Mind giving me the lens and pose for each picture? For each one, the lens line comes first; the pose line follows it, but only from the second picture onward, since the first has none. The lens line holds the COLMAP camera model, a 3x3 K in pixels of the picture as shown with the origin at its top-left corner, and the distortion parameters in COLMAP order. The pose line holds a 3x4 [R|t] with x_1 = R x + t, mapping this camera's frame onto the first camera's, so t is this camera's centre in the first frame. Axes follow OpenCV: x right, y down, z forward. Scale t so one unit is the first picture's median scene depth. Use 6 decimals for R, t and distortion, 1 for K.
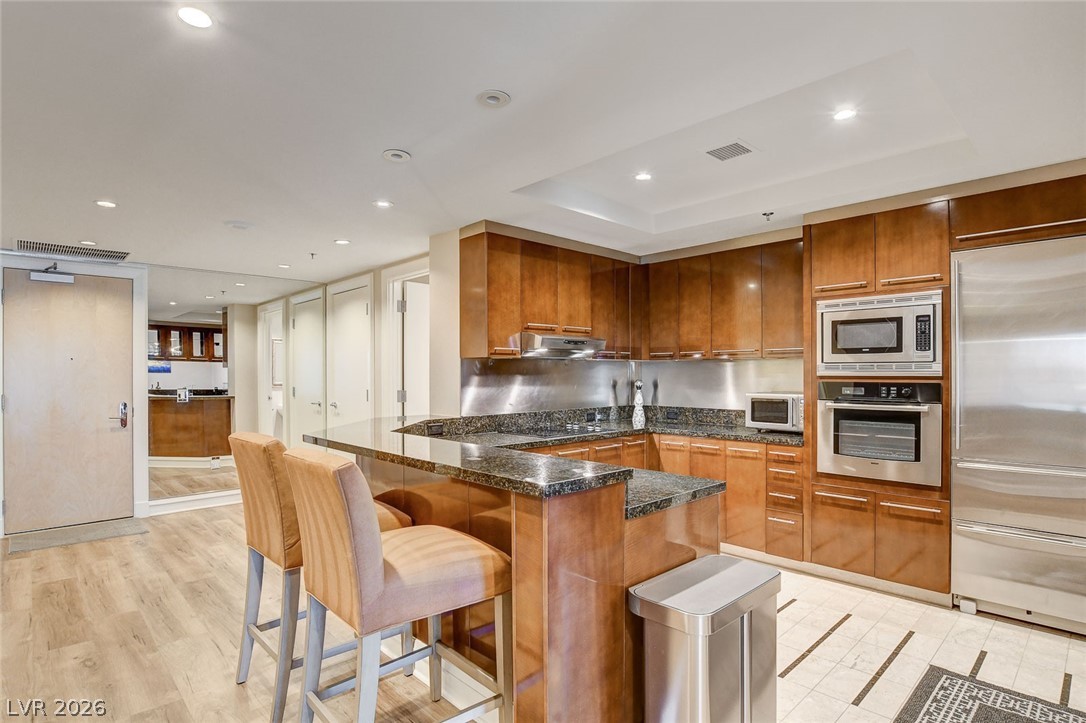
lens RADIAL K [[534.9, 0, 546.5], [0, 534.9, 370.8], [0, 0, 1]] dist [-0.021044, 0.000046]
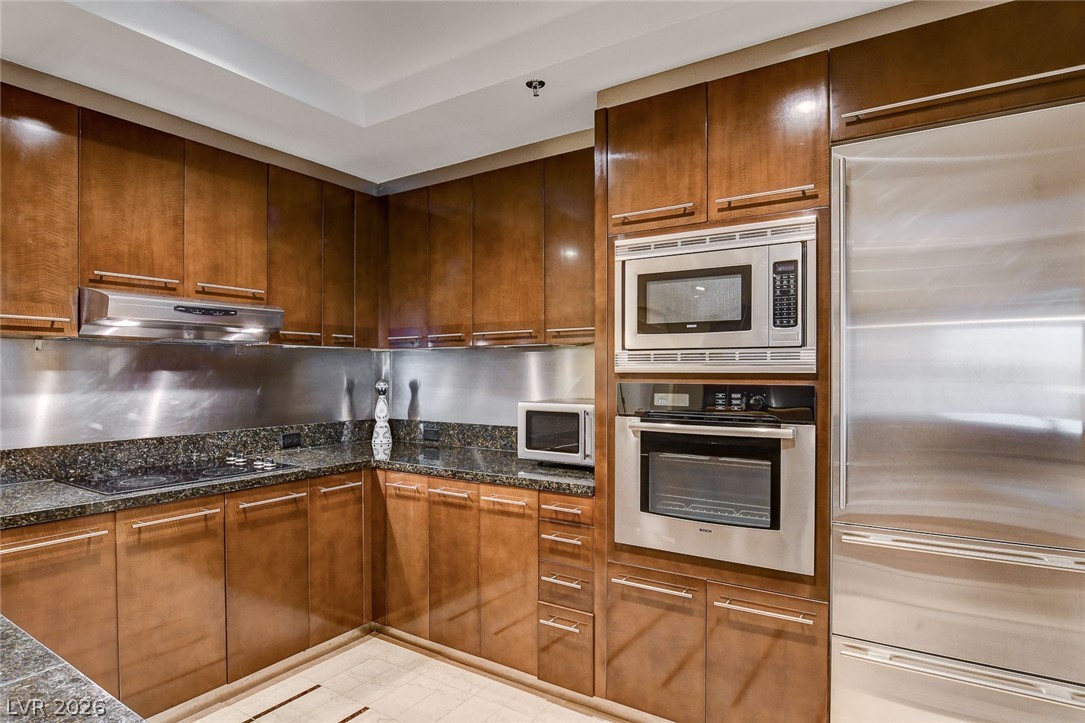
lens RADIAL K [[600.4, 0, 515.8], [0, 600.4, 370.2], [0, 0, 1]] dist [-0.024369, 0.001245]
pose [[0.979142, 0.002470, 0.203163, 0.271514], [-0.002758, 0.999996, 0.001131, 0.006149], [-0.203159, -0.001668, 0.979144, 0.390805]]
